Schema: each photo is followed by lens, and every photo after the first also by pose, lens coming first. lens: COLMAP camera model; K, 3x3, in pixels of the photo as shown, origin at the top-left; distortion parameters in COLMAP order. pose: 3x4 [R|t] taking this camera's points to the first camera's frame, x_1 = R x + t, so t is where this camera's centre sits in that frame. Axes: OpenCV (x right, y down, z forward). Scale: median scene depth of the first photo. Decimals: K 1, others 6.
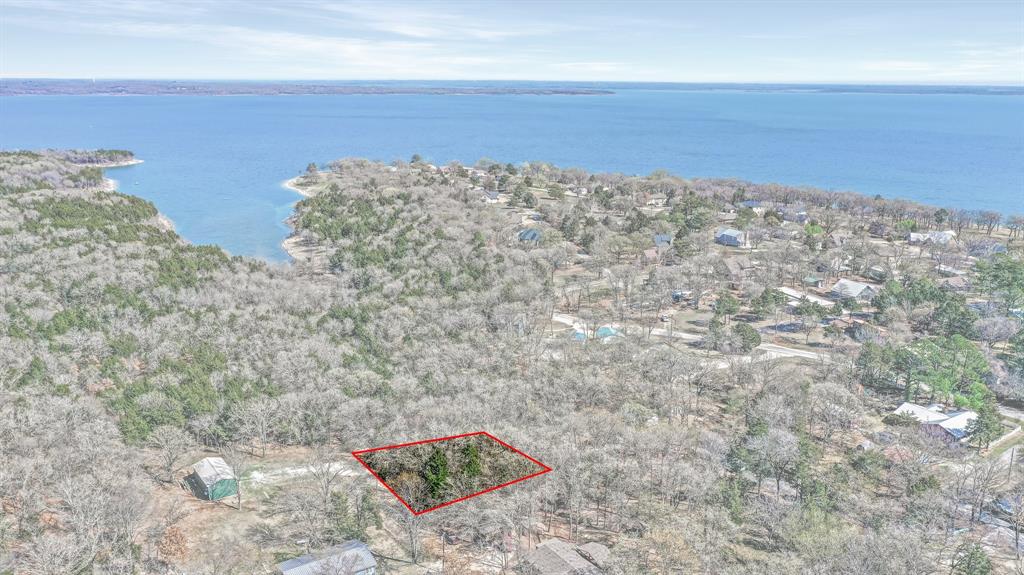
lens RADIAL K [[808.0, 0, 512.0], [0, 808.0, 287.5], [0, 0, 1]] dist [0.004870, 0.003647]
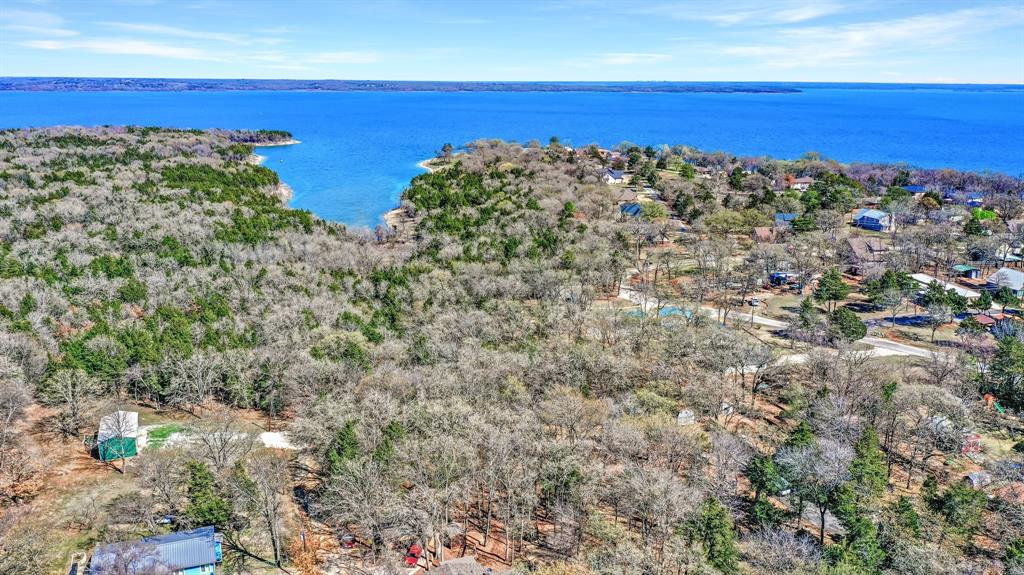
lens RADIAL K [[808.0, 0, 512.0], [0, 808.0, 287.5], [0, 0, 1]] dist [0.004870, 0.003647]
pose [[0.976771, 0.054306, -0.207289, 0.105144], [-0.054238, 0.998510, 0.006016, 0.028254], [0.207307, 0.005366, 0.978261, 0.134300]]
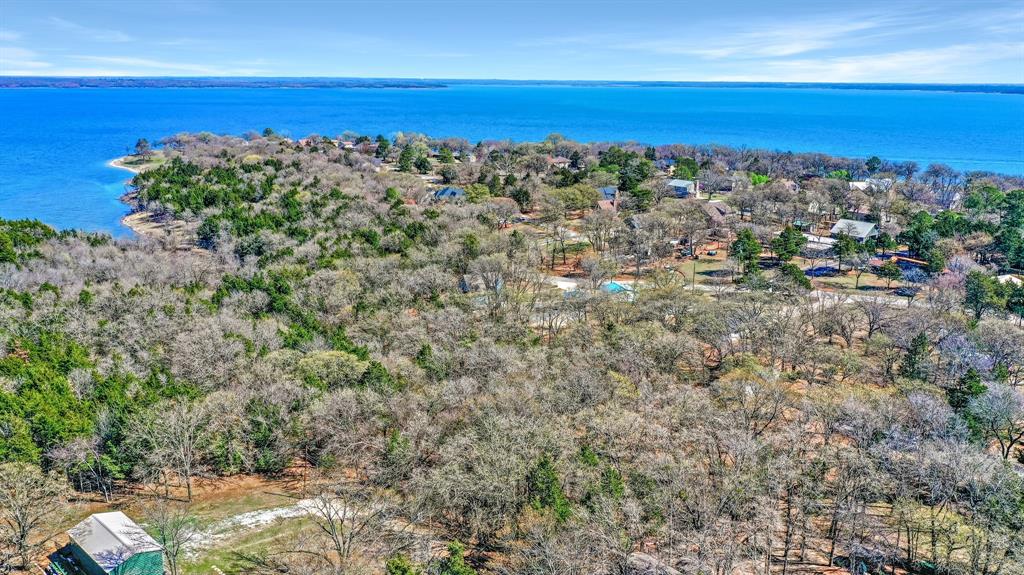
lens RADIAL K [[808.0, 0, 512.0], [0, 808.0, 287.5], [0, 0, 1]] dist [0.004870, 0.003647]
pose [[0.978787, -0.050624, 0.198526, -0.107441], [0.049818, 0.998717, 0.009059, 0.035440], [-0.198729, 0.001024, 0.980054, 0.217530]]
